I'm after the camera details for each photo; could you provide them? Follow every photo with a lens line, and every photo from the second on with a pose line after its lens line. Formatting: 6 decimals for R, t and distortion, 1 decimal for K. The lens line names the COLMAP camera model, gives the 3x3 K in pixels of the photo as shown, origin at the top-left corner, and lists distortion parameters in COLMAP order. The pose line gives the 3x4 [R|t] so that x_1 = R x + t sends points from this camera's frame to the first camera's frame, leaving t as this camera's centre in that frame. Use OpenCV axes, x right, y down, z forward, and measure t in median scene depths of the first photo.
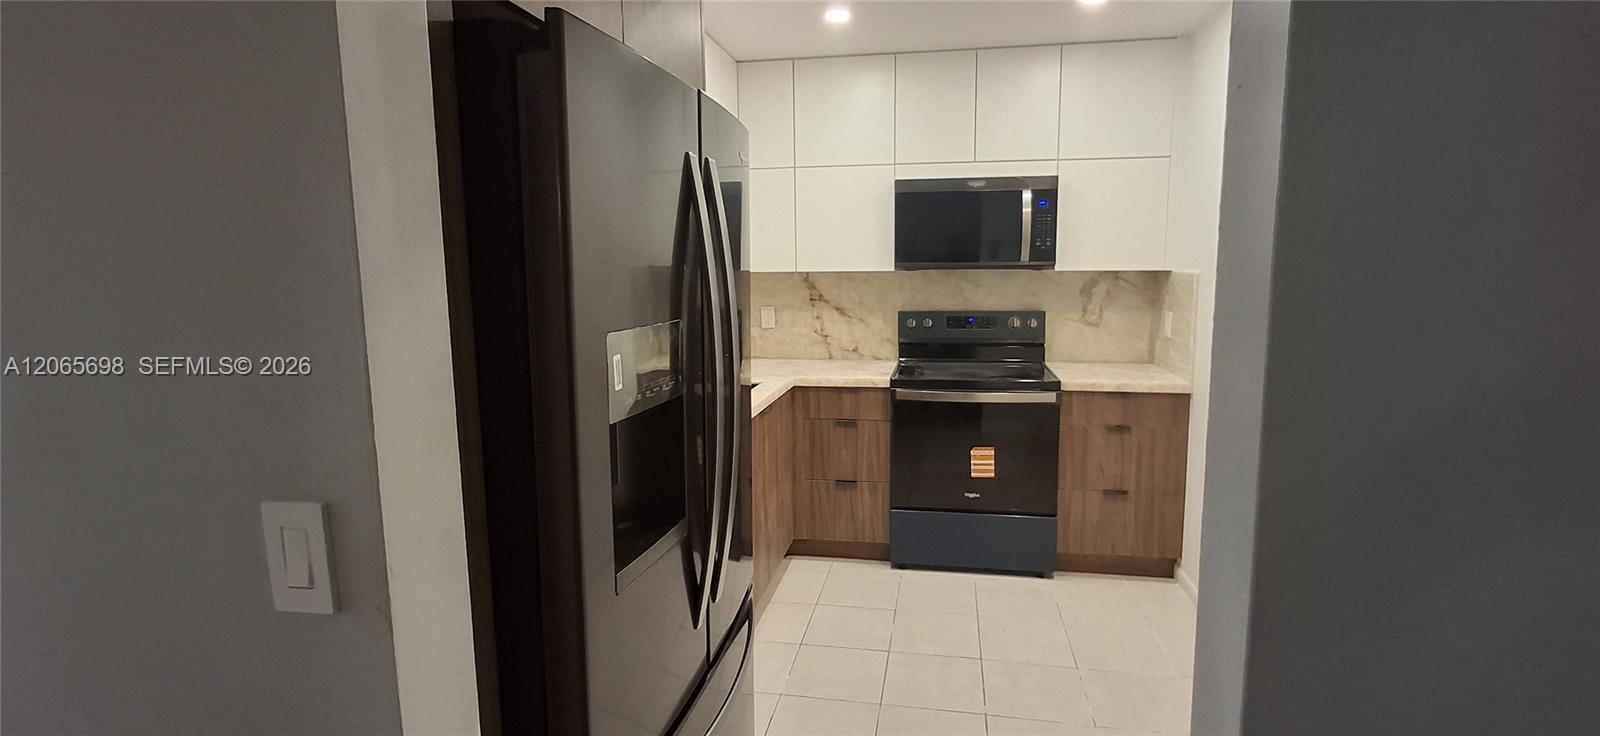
lens RADIAL K [[742.8, 0, 803.1], [0, 742.8, 363.7], [0, 0, 1]] dist [-0.000041, 0.000065]
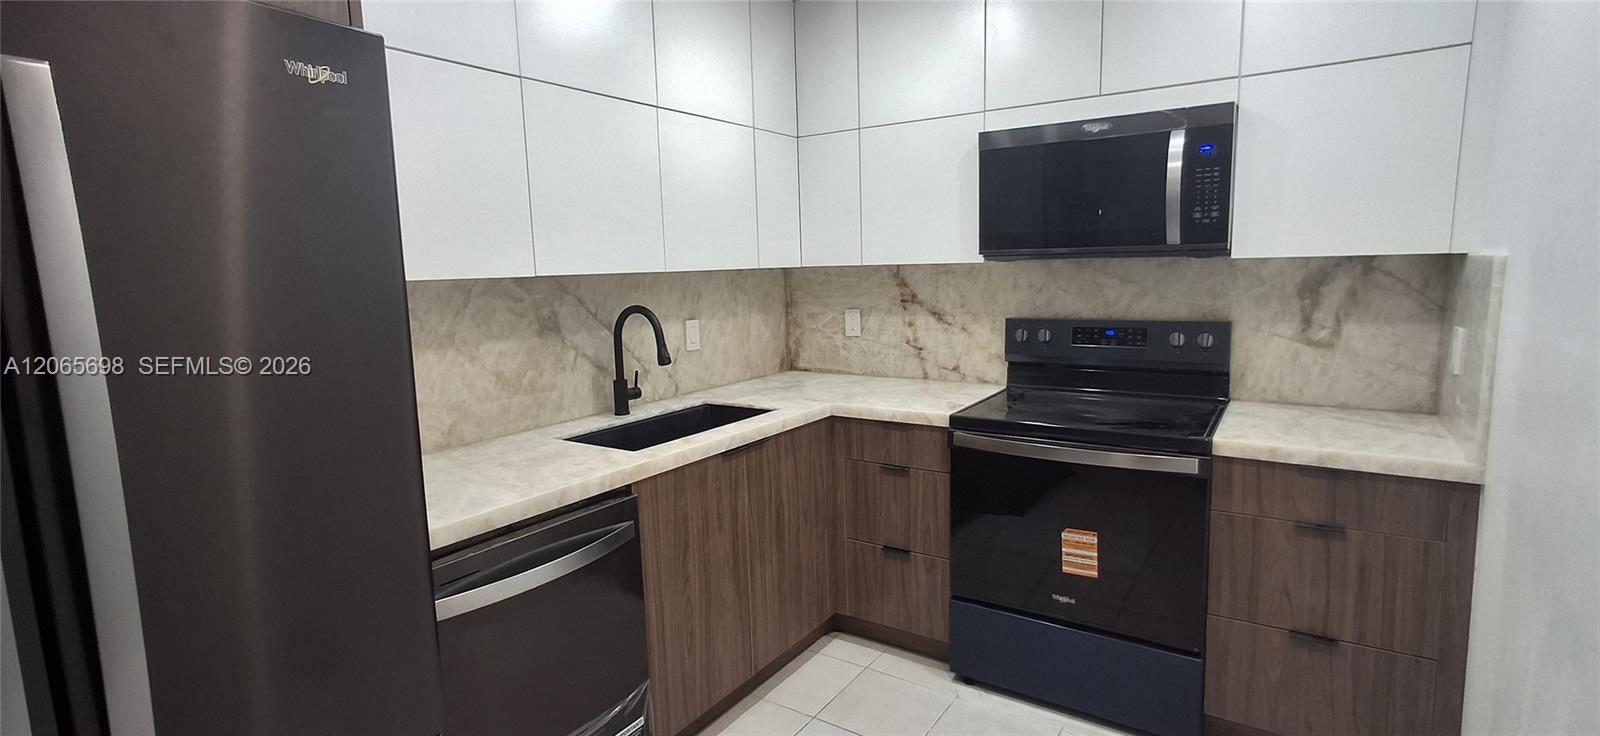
lens RADIAL K [[742.2, 0, 801.2], [0, 742.2, 359.6], [0, 0, 1]] dist [-0.001116, -0.000066]
pose [[0.918452, 0.037497, -0.393752, 0.247012], [-0.037014, 0.999276, 0.008822, -0.031162], [0.393798, 0.006472, 0.919174, 0.278390]]
